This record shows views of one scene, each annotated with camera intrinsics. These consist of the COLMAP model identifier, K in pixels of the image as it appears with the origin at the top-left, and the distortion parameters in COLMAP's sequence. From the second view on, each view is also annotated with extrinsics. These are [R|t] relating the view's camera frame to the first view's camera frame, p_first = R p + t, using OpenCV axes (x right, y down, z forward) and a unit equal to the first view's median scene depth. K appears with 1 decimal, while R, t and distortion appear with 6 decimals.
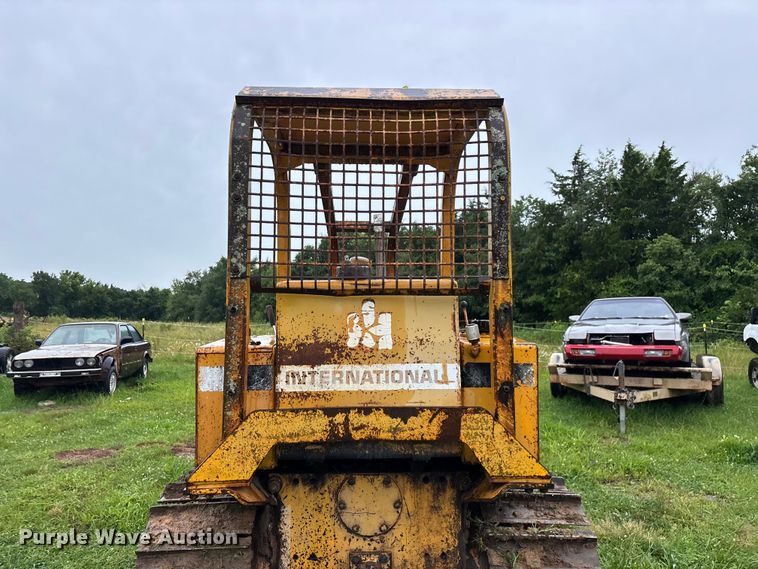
lens RADIAL K [[566.9, 0, 372.0], [0, 566.9, 280.9], [0, 0, 1]] dist [0.028082, -0.004587]
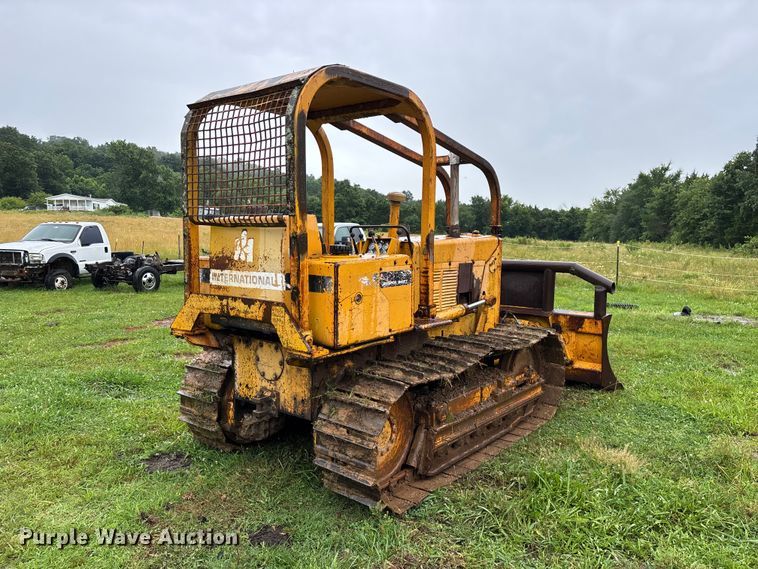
lens RADIAL K [[561.9, 0, 380.9], [0, 561.9, 288.0], [0, 0, 1]] dist [0.064261, -0.068768]
pose [[0.767116, 0.068649, -0.637825, 1.198431], [0.029765, 0.989378, 0.142286, -0.015975], [0.640818, -0.128135, 0.756924, 0.050555]]
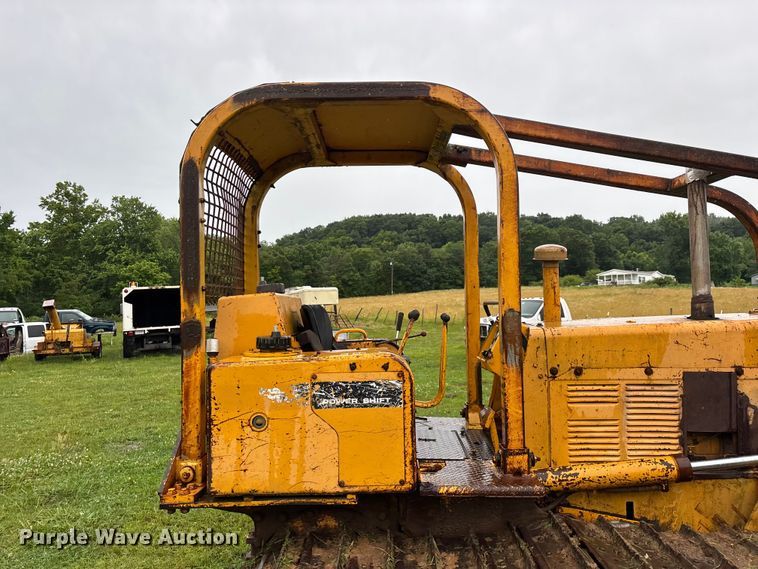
lens RADIAL K [[566.0, 0, 384.2], [0, 566.0, 280.0], [0, 0, 1]] dist [0.067752, -0.067573]
pose [[-0.020477, -0.044521, -0.998799, 1.174137], [0.070963, 0.996424, -0.045870, 0.037121], [0.997269, -0.071817, -0.017244, 1.276232]]
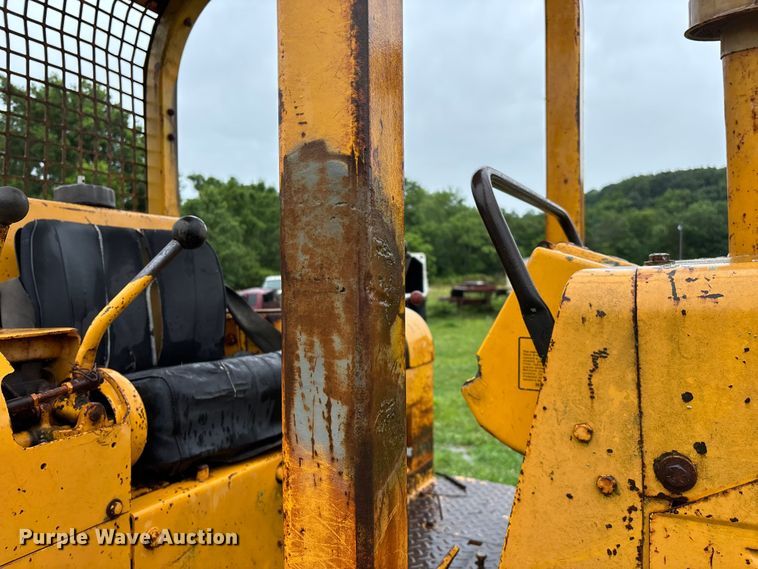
lens RADIAL K [[580.9, 0, 375.1], [0, 580.9, 283.6], [0, 0, 1]] dist [0.027213, 0.000796]
pose [[-0.470262, 0.010336, -0.882466, 0.359091], [0.061541, 0.997881, -0.021107, 0.104612], [0.880378, -0.064233, -0.469902, 1.568104]]
